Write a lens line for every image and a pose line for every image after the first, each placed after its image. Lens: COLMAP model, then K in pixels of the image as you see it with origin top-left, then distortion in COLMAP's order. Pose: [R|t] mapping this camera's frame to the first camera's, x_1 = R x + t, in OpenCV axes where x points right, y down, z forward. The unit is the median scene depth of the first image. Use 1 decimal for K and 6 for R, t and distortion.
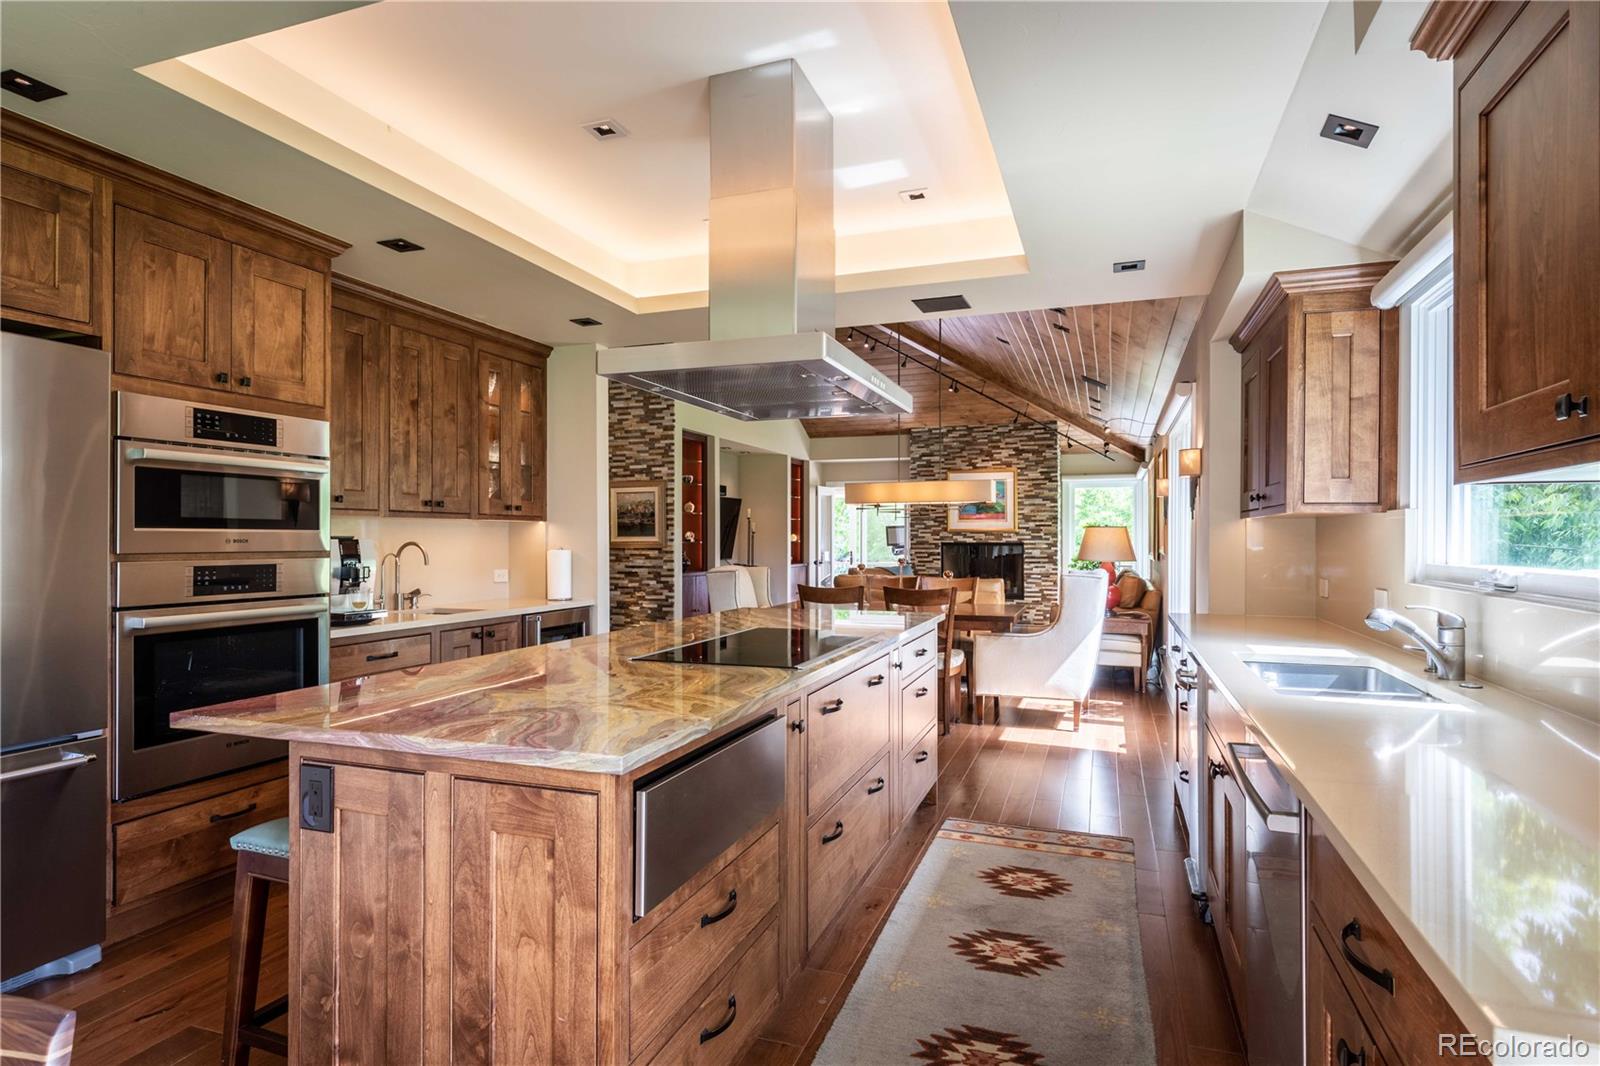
lens RADIAL K [[880.4, 0, 825.5], [0, 880.4, 546.4], [0, 0, 1]] dist [-0.016218, 0.001064]
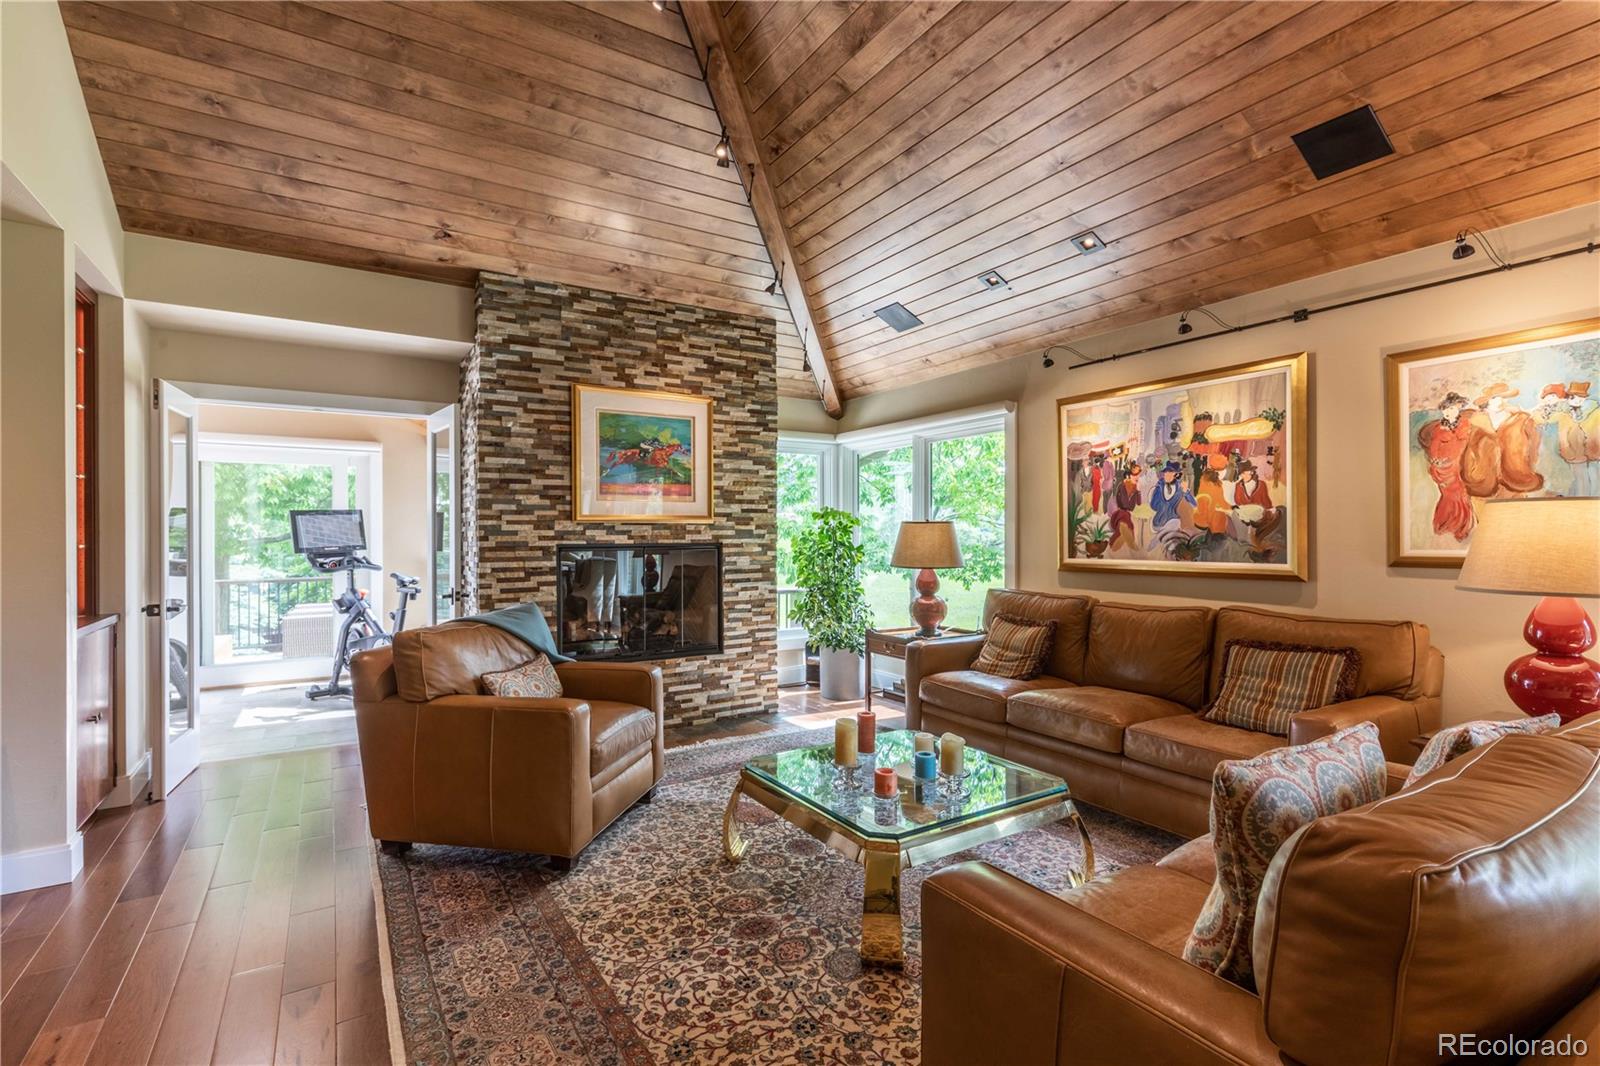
lens RADIAL K [[731.0, 0, 807.9], [0, 731.0, 535.3], [0, 0, 1]] dist [0.007620, -0.001792]
pose [[0.628168, -0.001799, 0.778075, -0.077898], [0.009486, 0.999941, -0.005346, -0.006325], [-0.778020, 0.010740, 0.628148, 0.699905]]
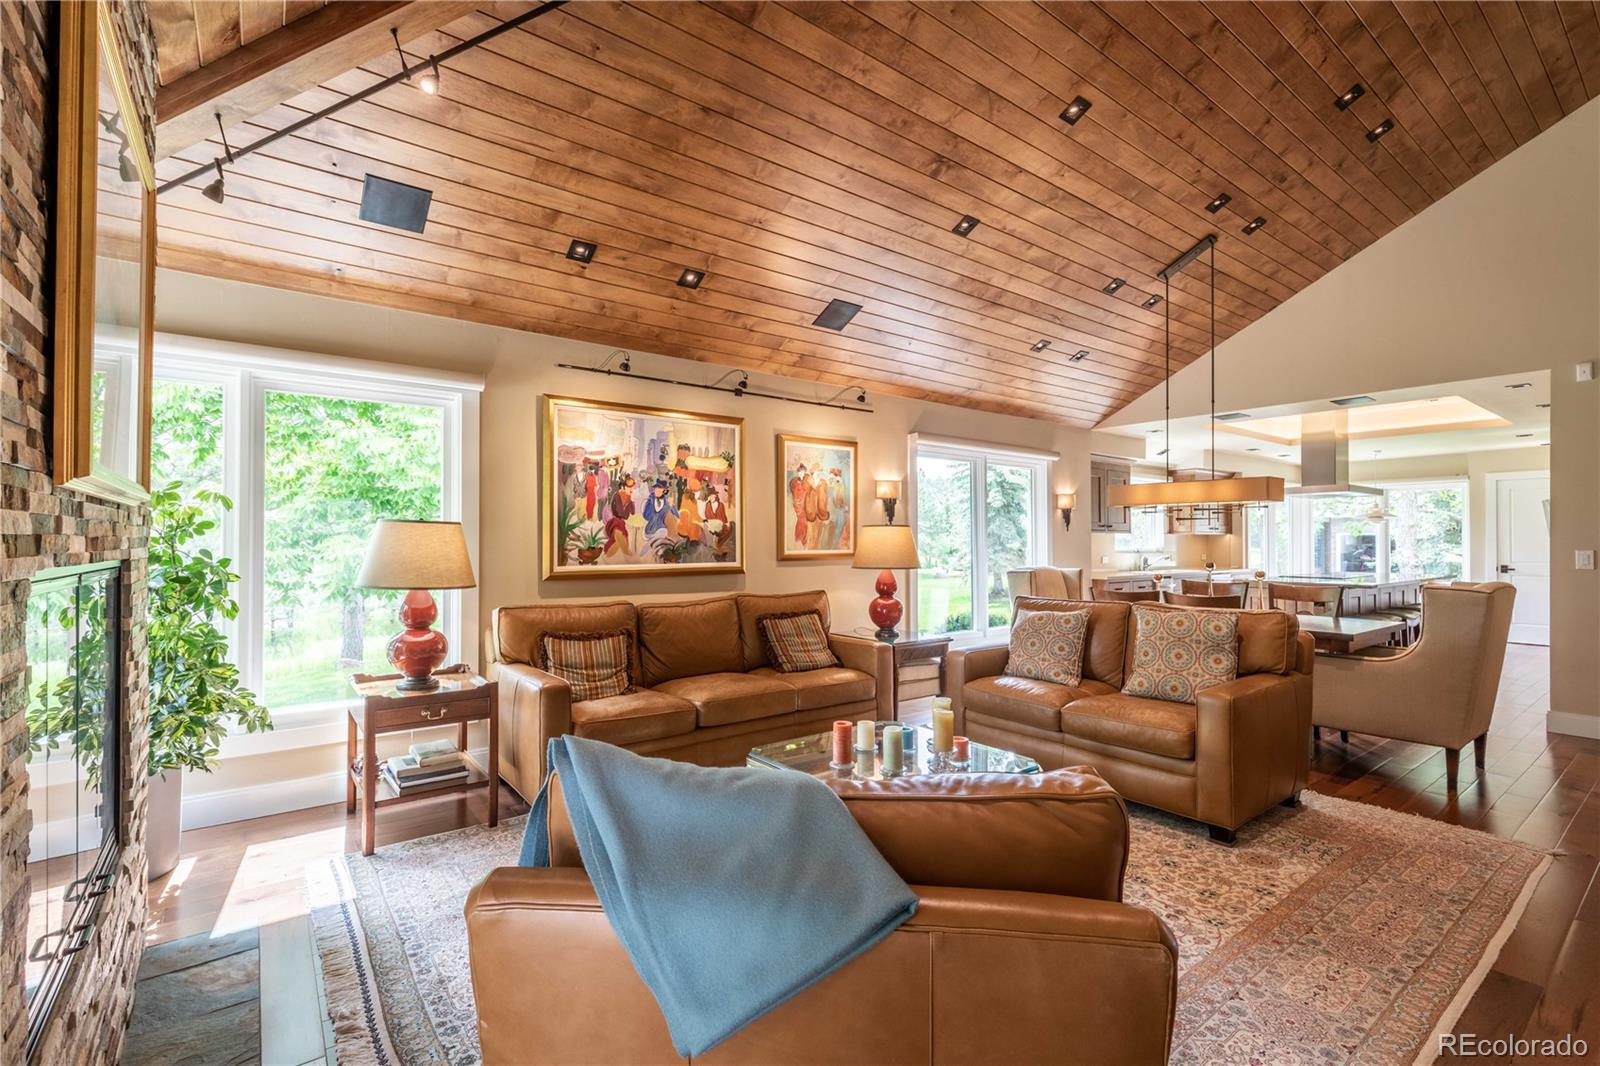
lens RADIAL K [[731.0, 0, 787.3], [0, 731.0, 535.4], [0, 0, 1]] dist [0.007620, -0.001792]
pose [[-0.823441, 0.004808, 0.567381, 0.009386], [0.004545, 0.999988, -0.001877, -0.009130], [-0.567383, 0.001033, -0.823453, 1.070403]]
